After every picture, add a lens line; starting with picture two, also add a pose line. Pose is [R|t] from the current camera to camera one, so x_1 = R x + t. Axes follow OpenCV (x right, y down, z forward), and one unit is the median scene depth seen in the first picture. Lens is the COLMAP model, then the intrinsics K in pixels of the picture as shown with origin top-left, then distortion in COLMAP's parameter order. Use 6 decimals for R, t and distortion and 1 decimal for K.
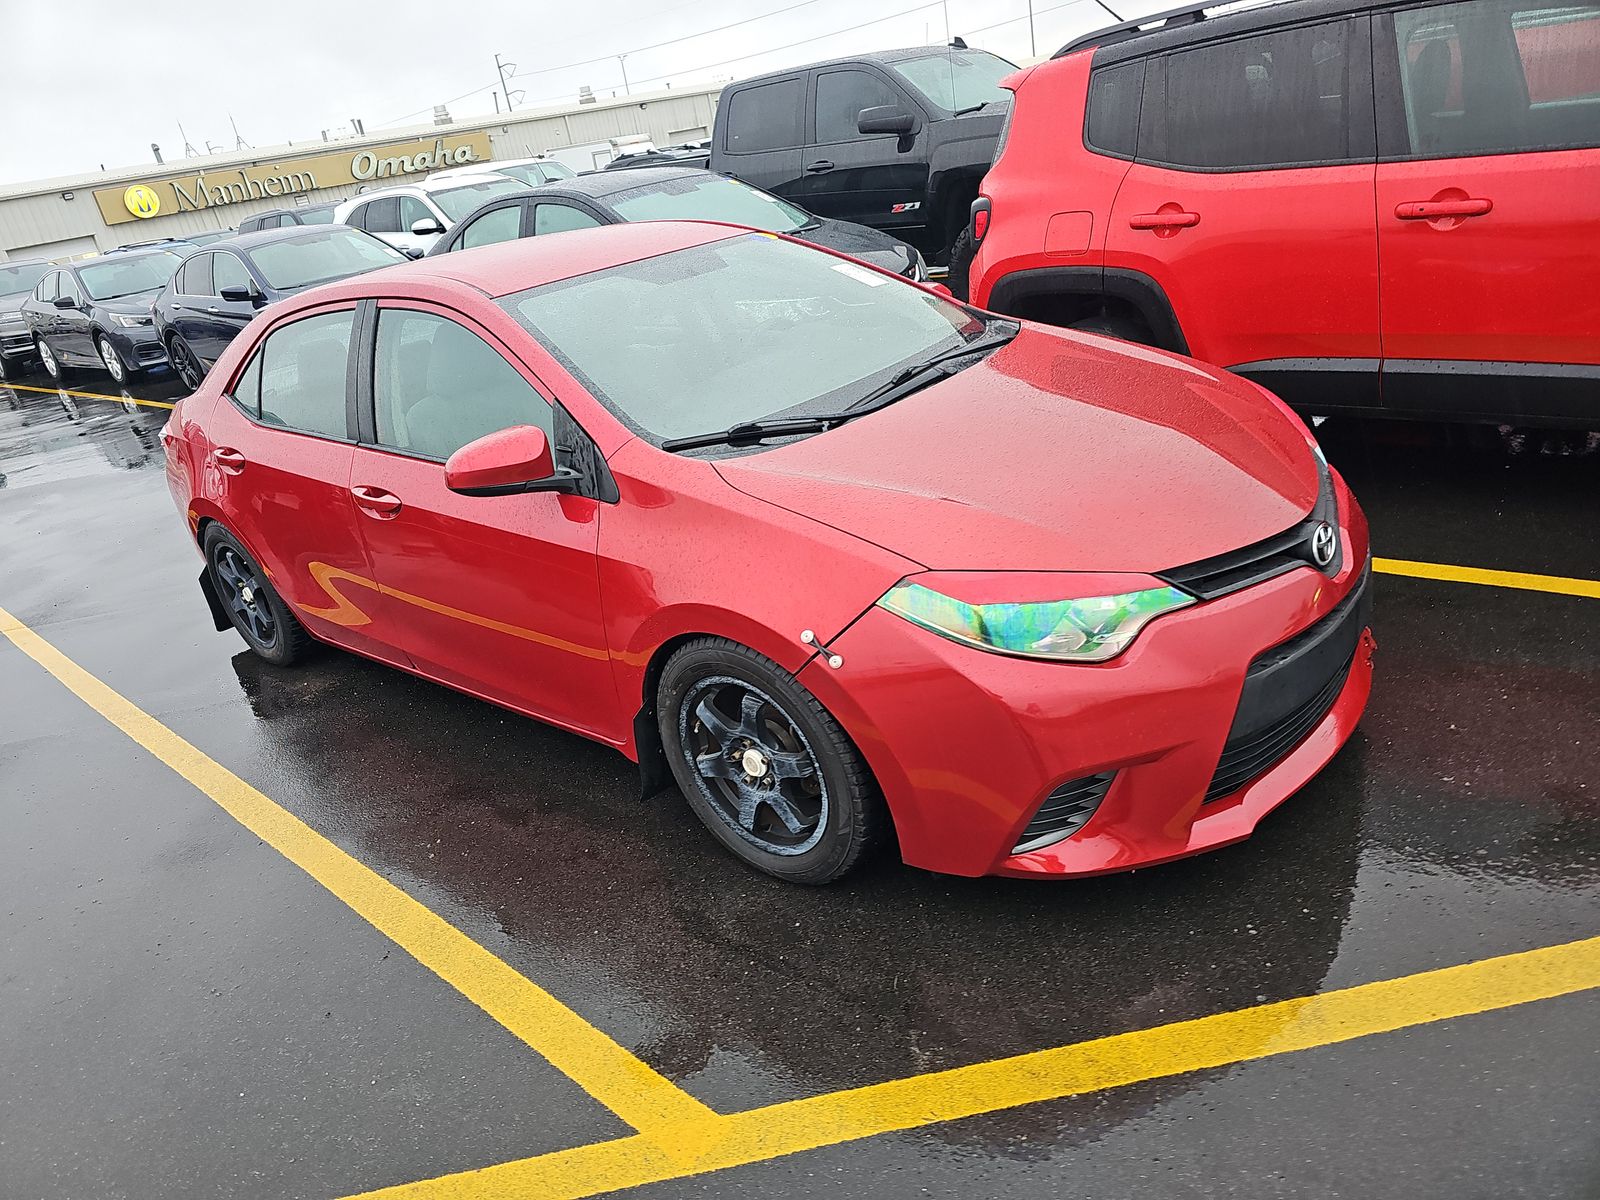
lens RADIAL K [[1067.2, 0, 800.0], [0, 1067.2, 600.0], [0, 0, 1]] dist [0.000314, -0.001943]
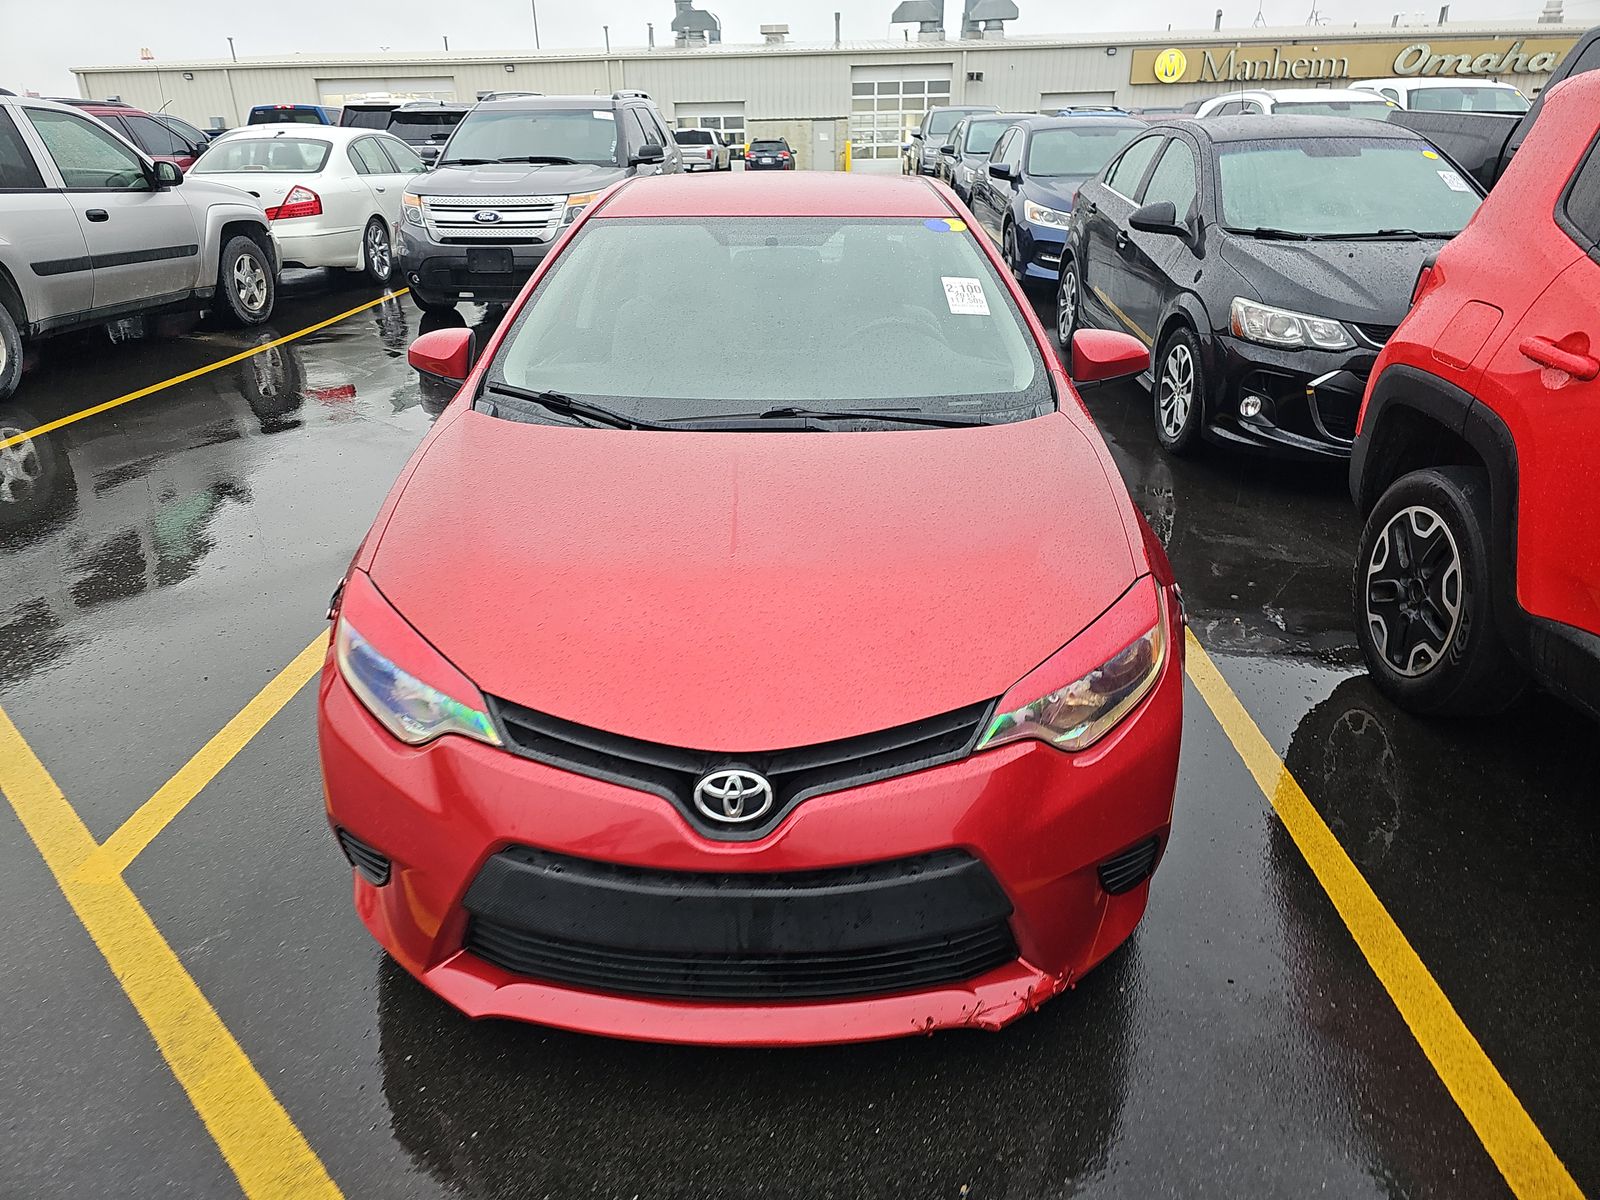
lens RADIAL K [[1087.7, 0, 800.0], [0, 1087.7, 600.0], [0, 0, 1]] dist [0.003322, -0.004466]
pose [[0.625707, 0.450113, -0.637094, 0.068409], [-0.392733, 0.887440, 0.241271, -0.027070], [0.673981, 0.099243, 0.732052, 0.034598]]
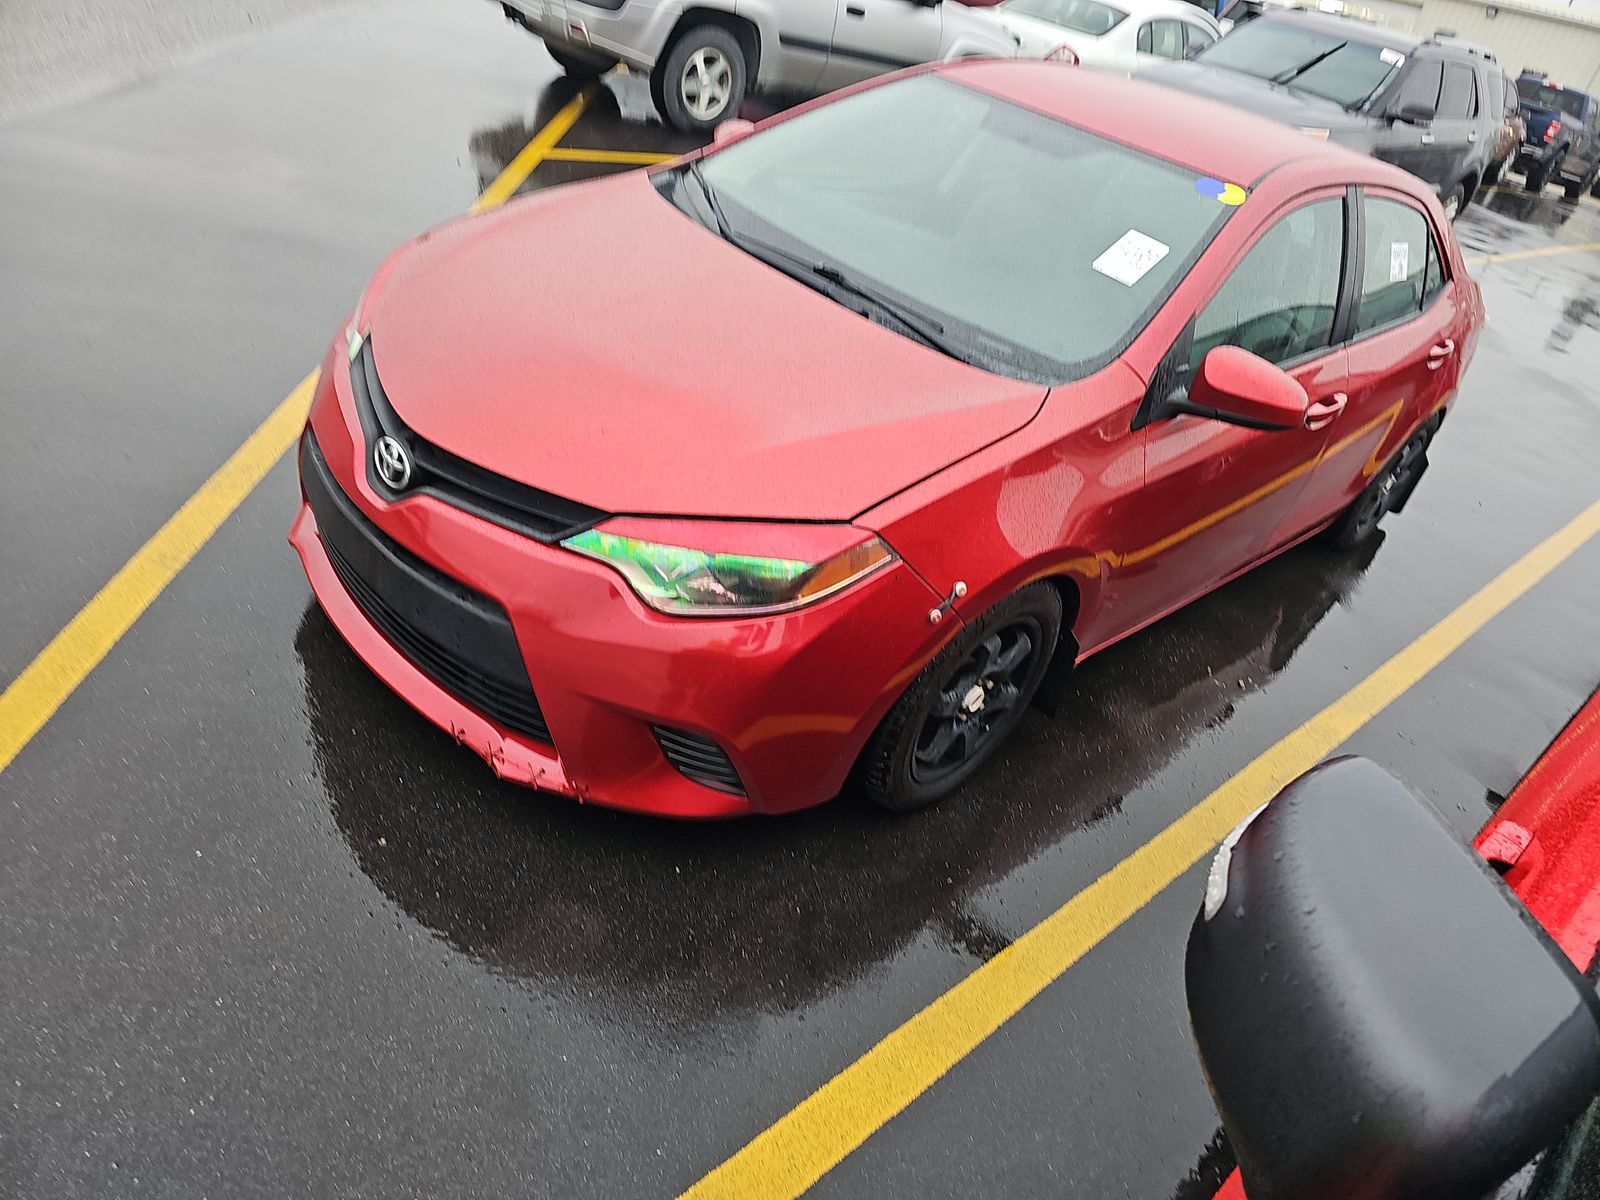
lens RADIAL K [[1067.2, 0, 800.0], [0, 1067.2, 600.0], [0, 0, 1]] dist [0.000314, -0.001943]
pose [[-0.122859, 0.655538, -0.745101, 0.088711], [-0.566338, 0.570226, 0.595066, -0.053756], [0.814965, 0.495088, 0.301199, 0.078765]]
